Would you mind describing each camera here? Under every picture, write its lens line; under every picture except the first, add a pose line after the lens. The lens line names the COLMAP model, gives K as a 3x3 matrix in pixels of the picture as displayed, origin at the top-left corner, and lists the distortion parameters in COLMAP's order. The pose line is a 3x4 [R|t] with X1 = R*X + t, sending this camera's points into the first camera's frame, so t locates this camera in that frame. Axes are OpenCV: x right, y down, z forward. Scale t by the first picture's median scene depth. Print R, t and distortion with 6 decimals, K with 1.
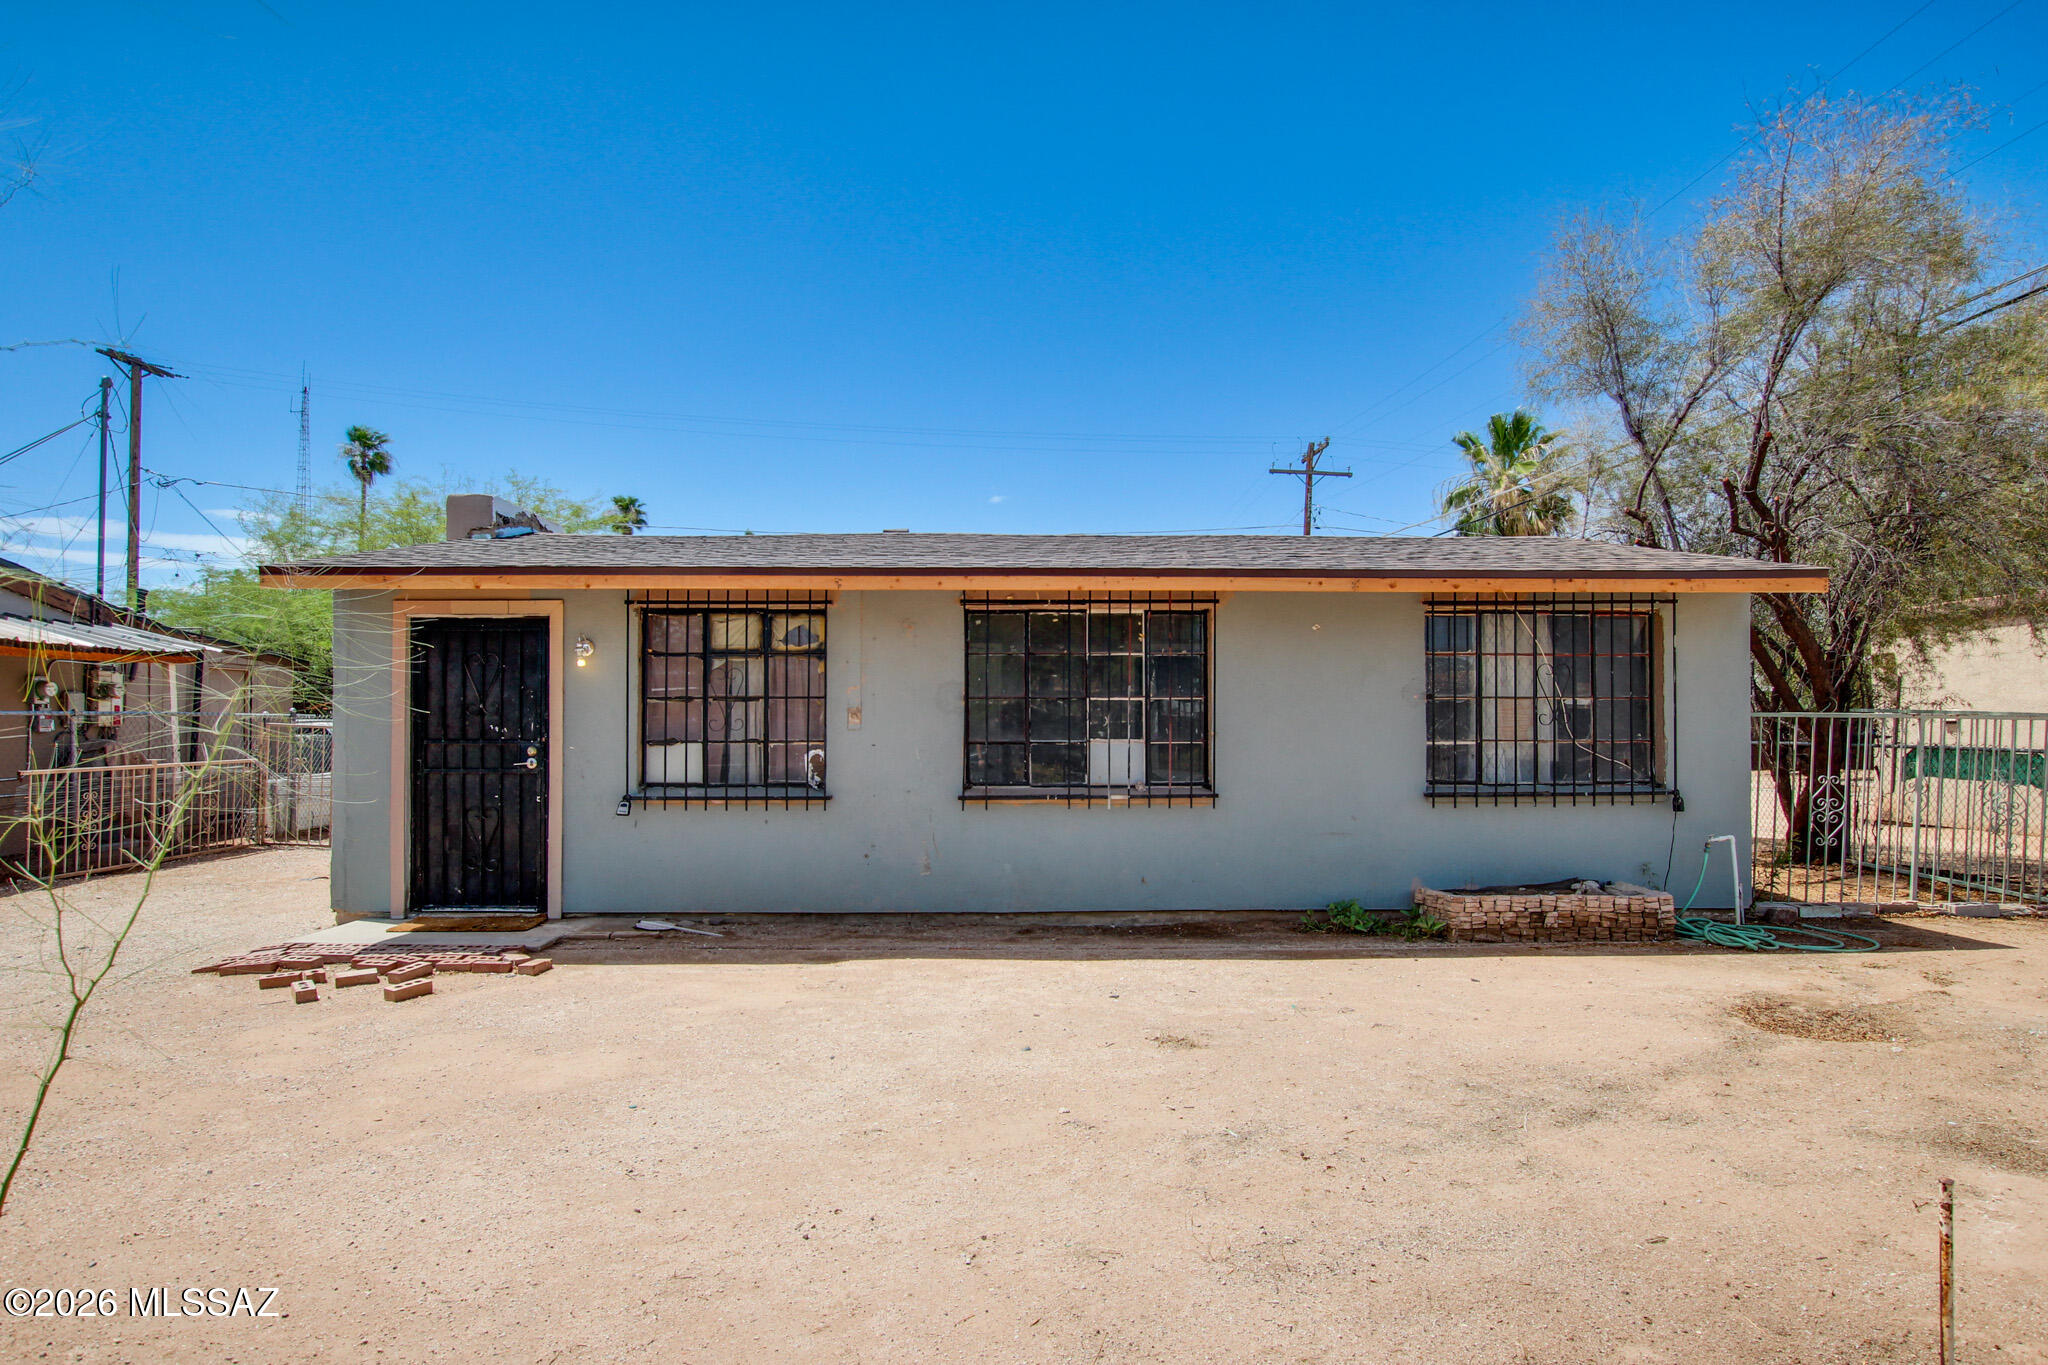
lens RADIAL K [[1097.6, 0, 1031.2], [0, 1097.6, 703.5], [0, 0, 1]] dist [-0.023809, 0.001066]
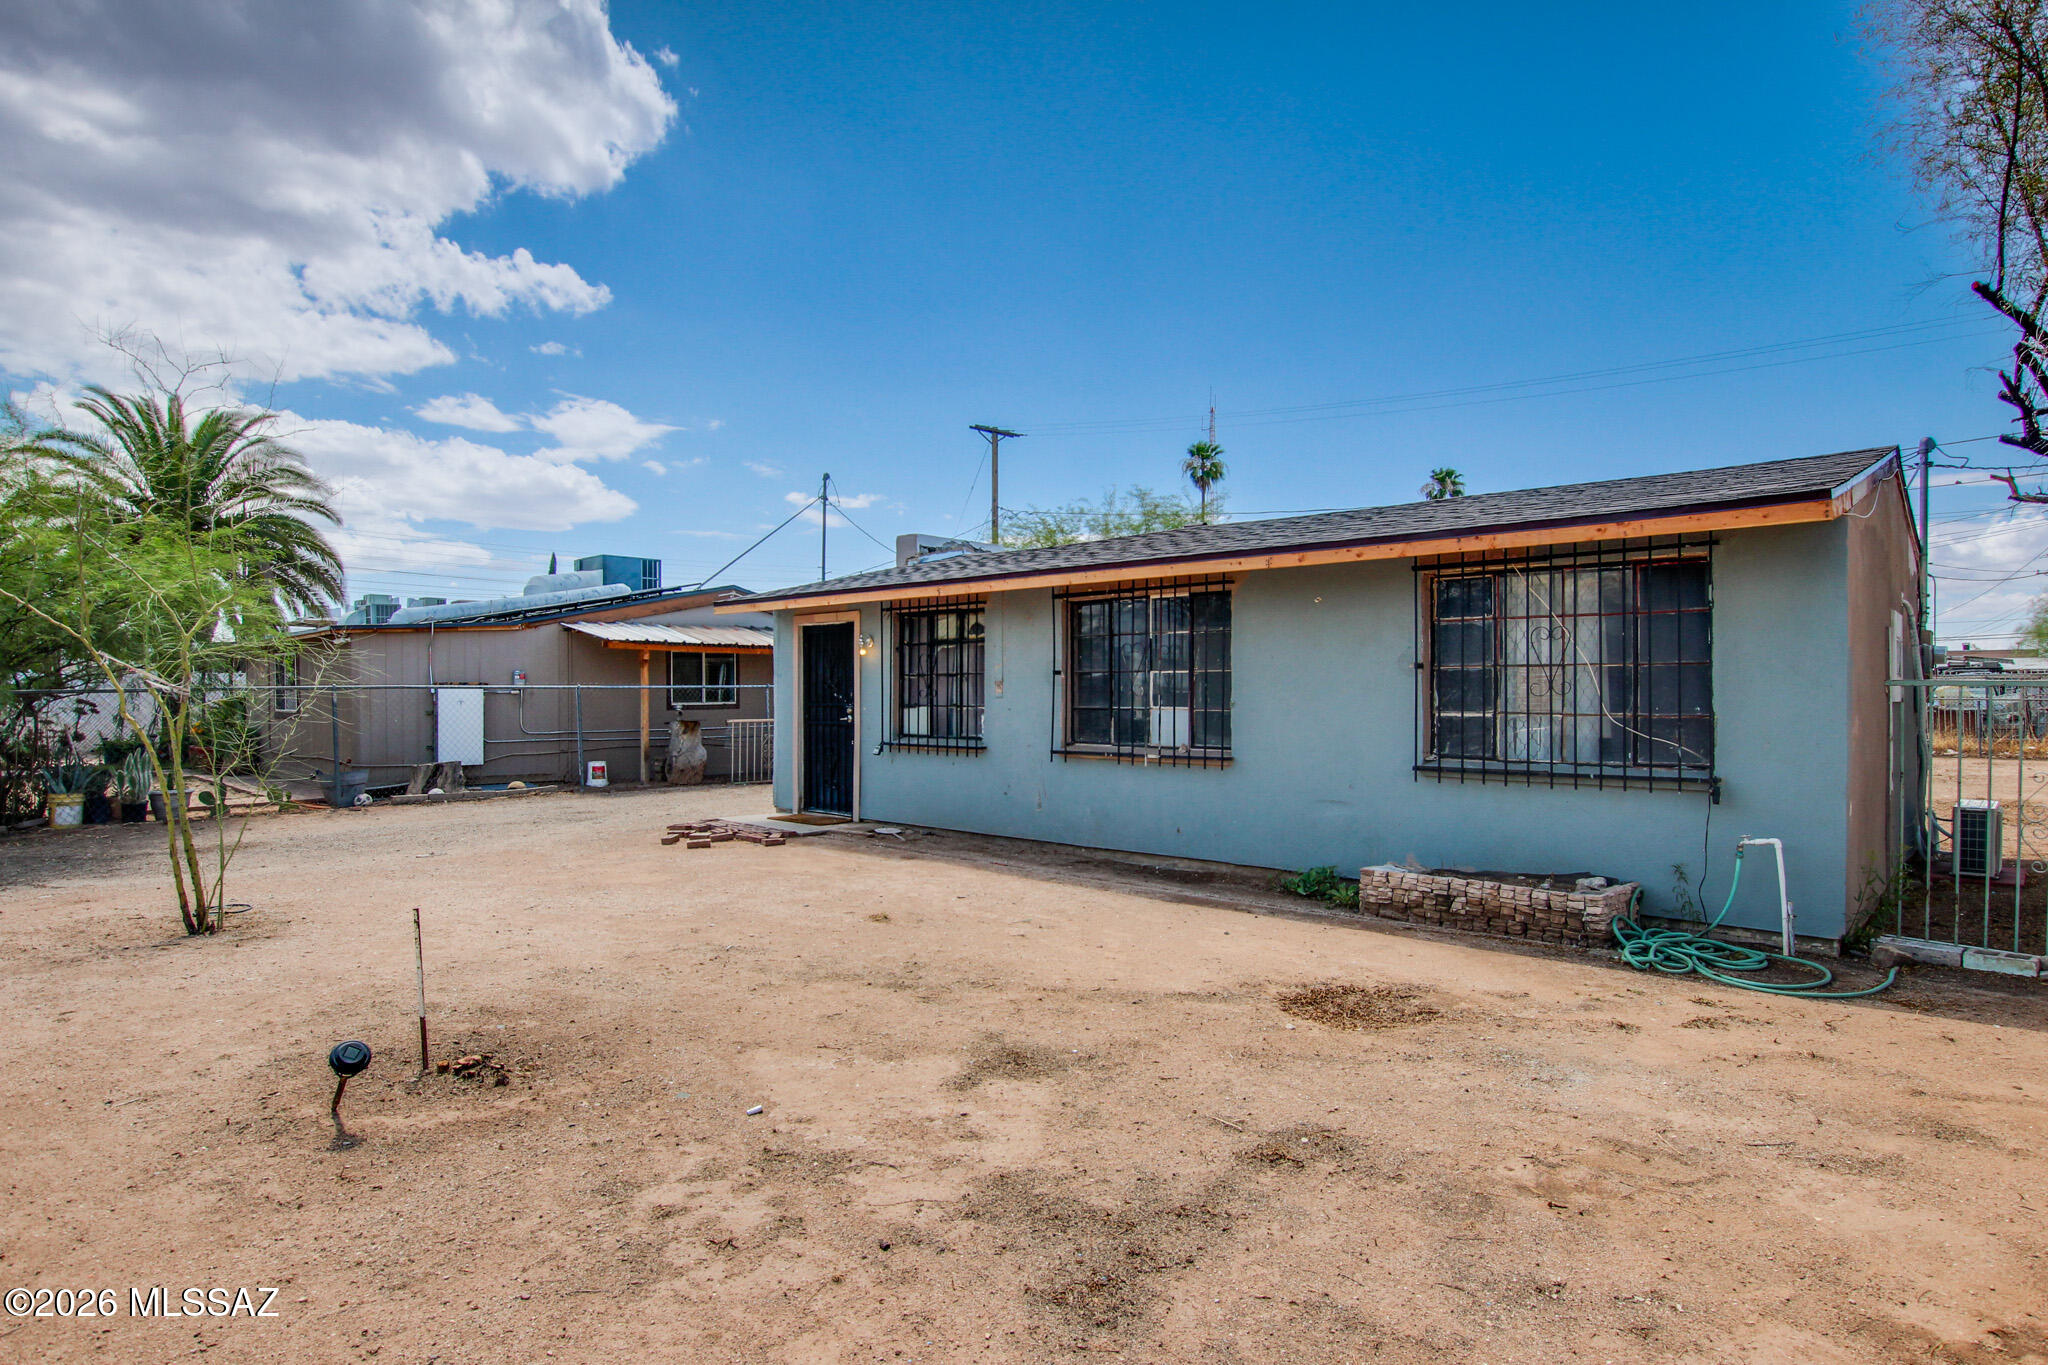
lens RADIAL K [[1097.6, 0, 1031.2], [0, 1097.6, 703.5], [0, 0, 1]] dist [-0.023809, 0.001066]
pose [[0.721901, 0.007871, -0.691952, 0.776848], [0.010648, 0.999691, 0.022481, 0.001420], [0.691915, -0.023597, 0.721594, 0.071998]]
